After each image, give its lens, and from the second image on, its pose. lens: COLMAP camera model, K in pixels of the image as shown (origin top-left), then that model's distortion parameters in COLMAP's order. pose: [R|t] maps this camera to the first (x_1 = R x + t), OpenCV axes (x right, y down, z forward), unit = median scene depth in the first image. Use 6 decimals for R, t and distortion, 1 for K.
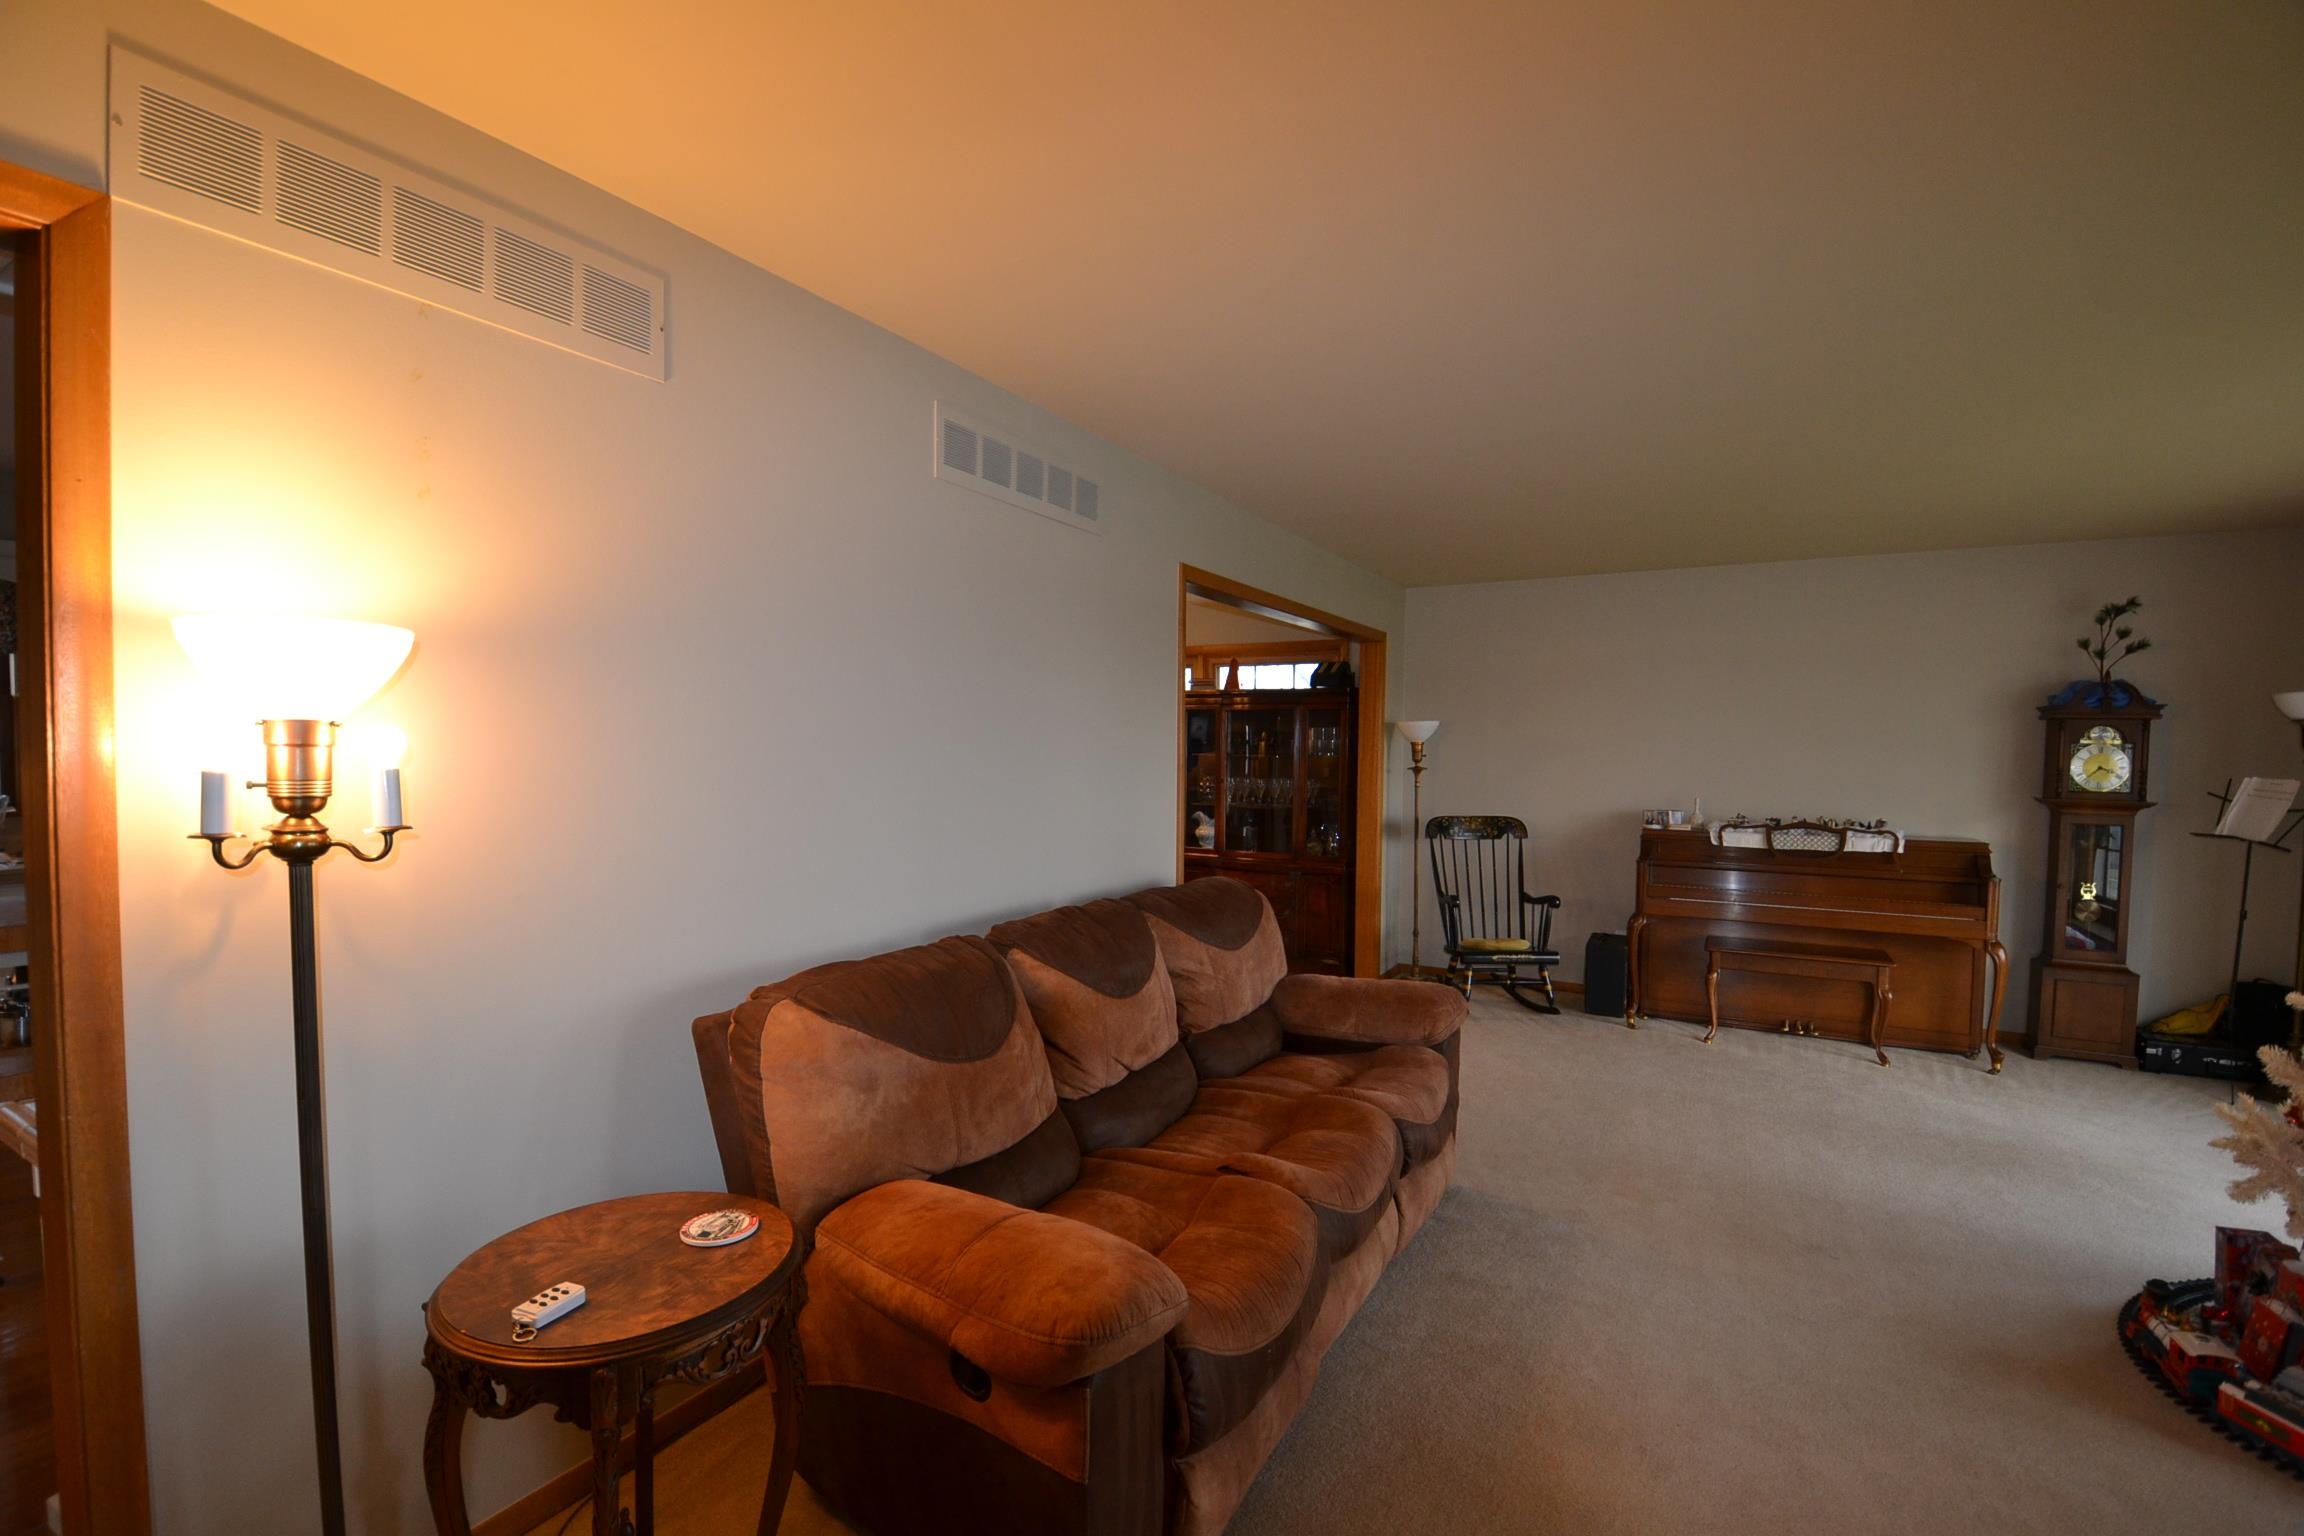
lens RADIAL K [[1022.9, 0, 1149.5], [0, 1022.9, 792.4], [0, 0, 1]] dist [0.017515, -0.024967]
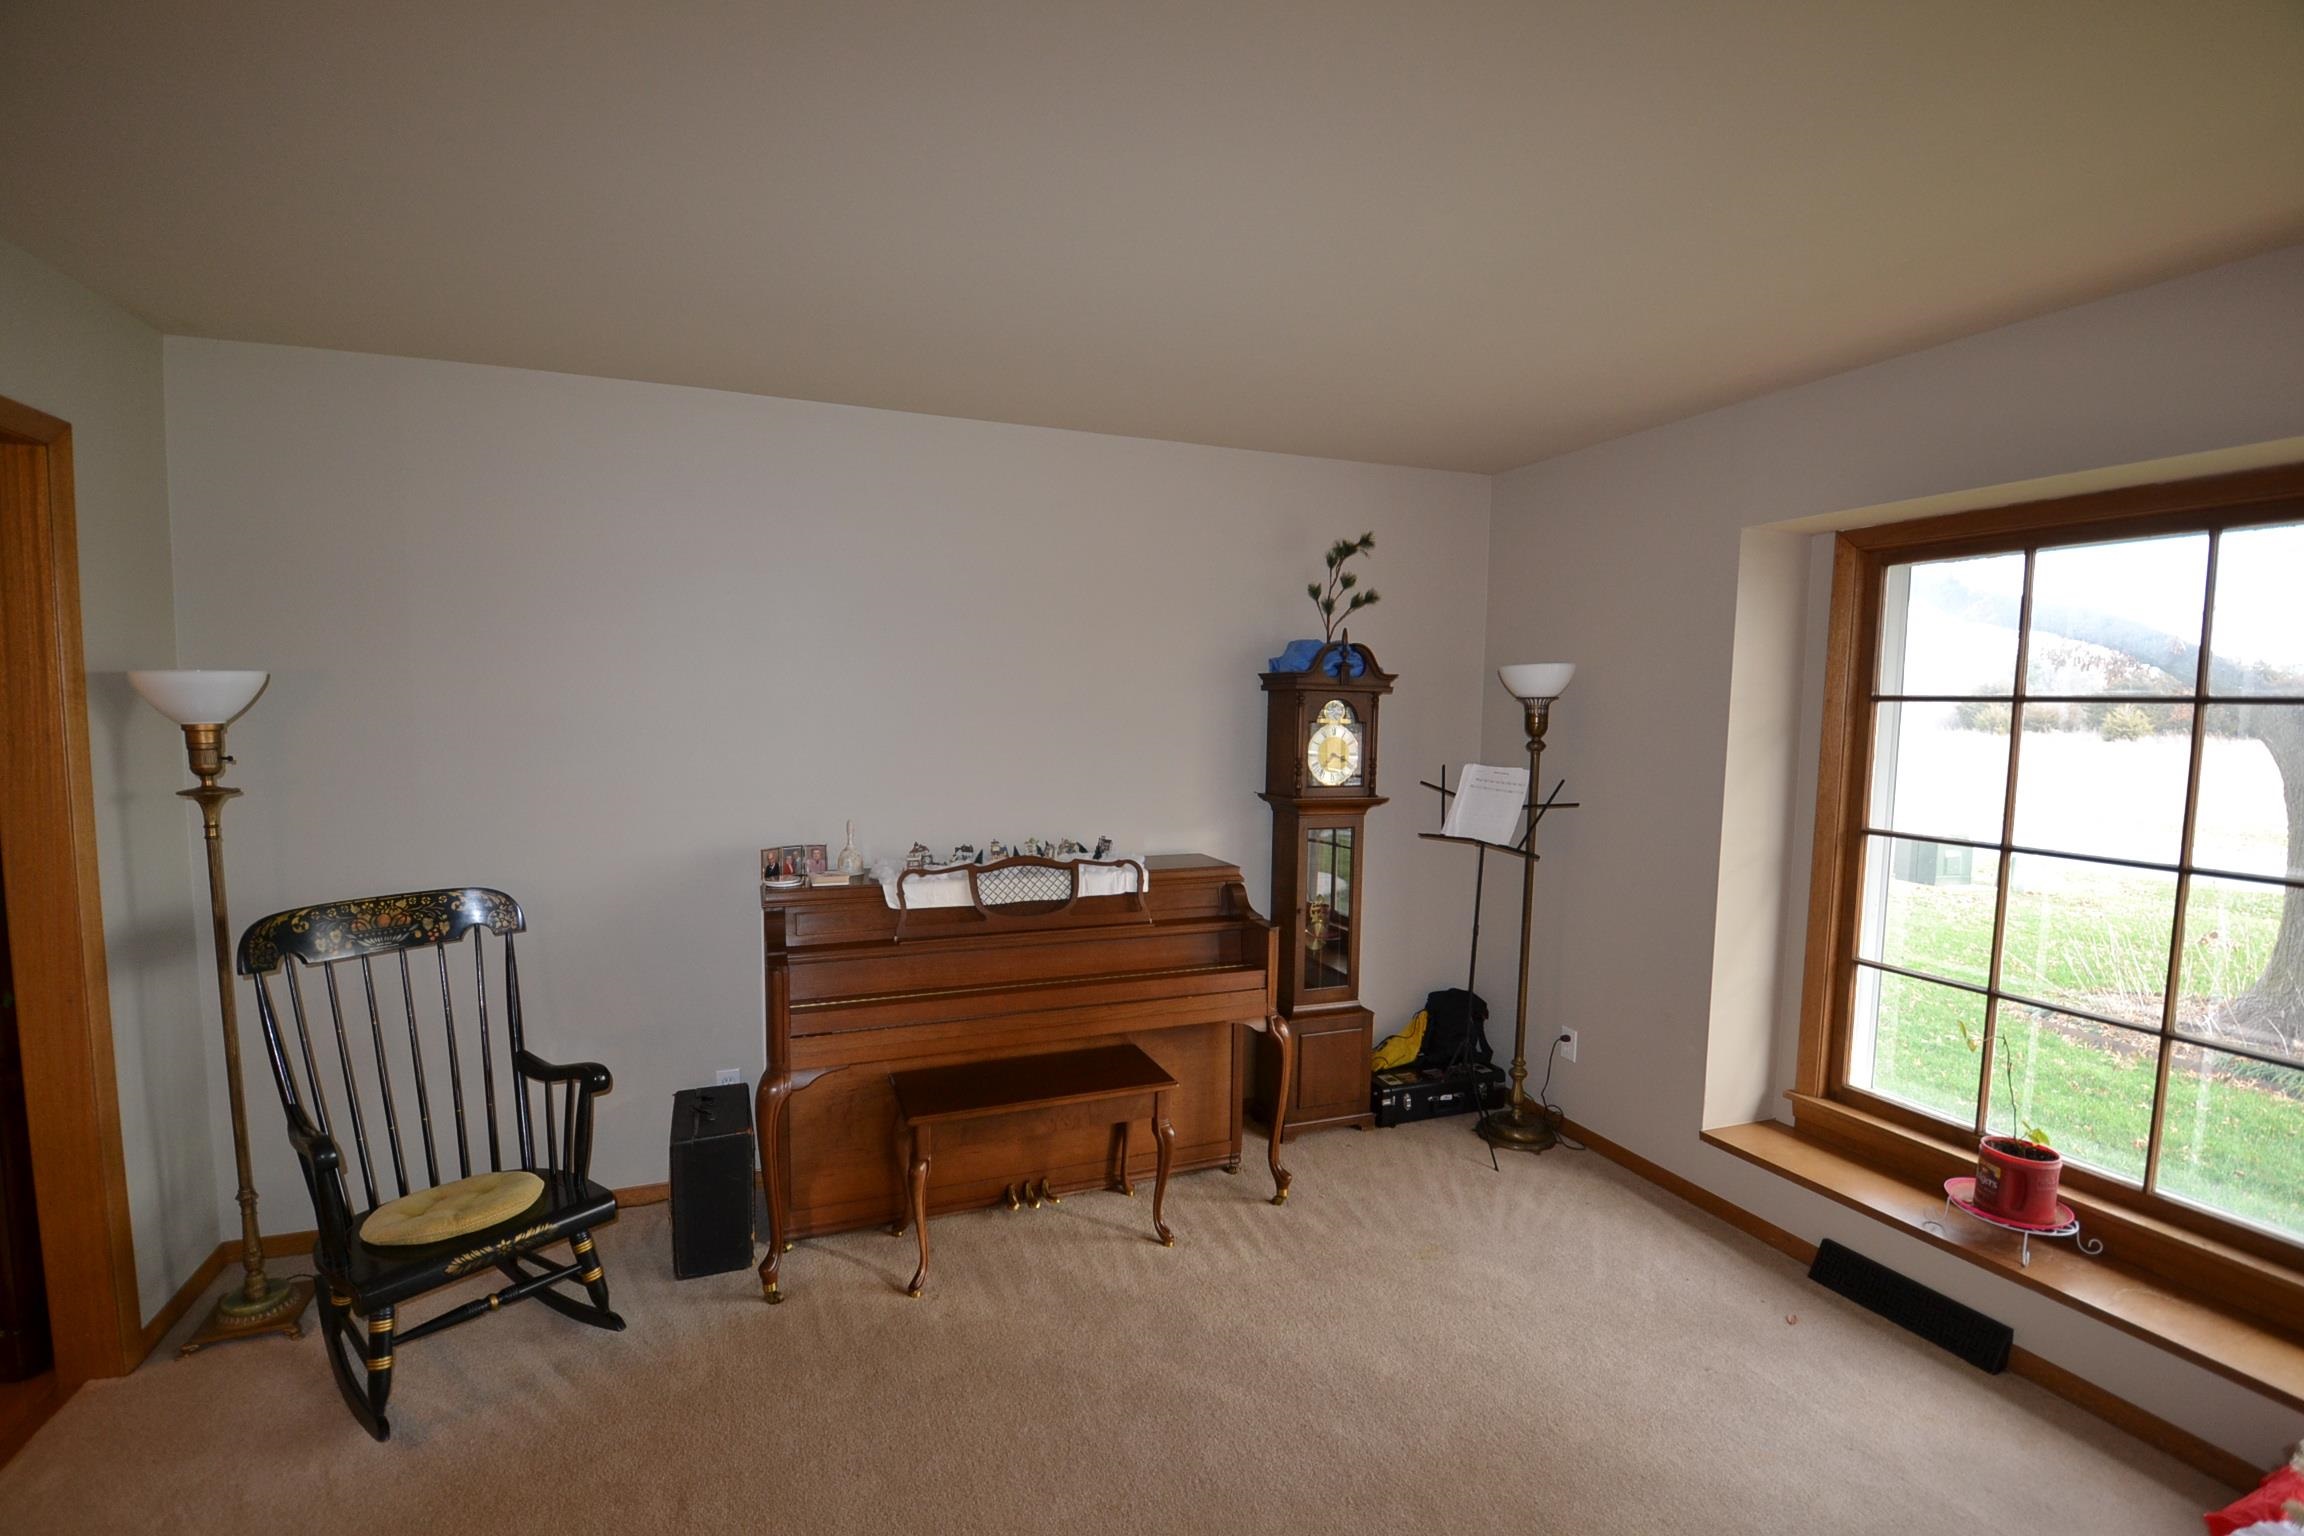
lens RADIAL K [[1022.9, 0, 1149.5], [0, 1022.9, 792.4], [0, 0, 1]] dist [0.017515, -0.024967]
pose [[0.631810, -0.071345, 0.771833, 0.239558], [0.023770, 0.997070, 0.072707, -0.054749], [-0.774759, -0.027591, 0.631655, 0.606697]]
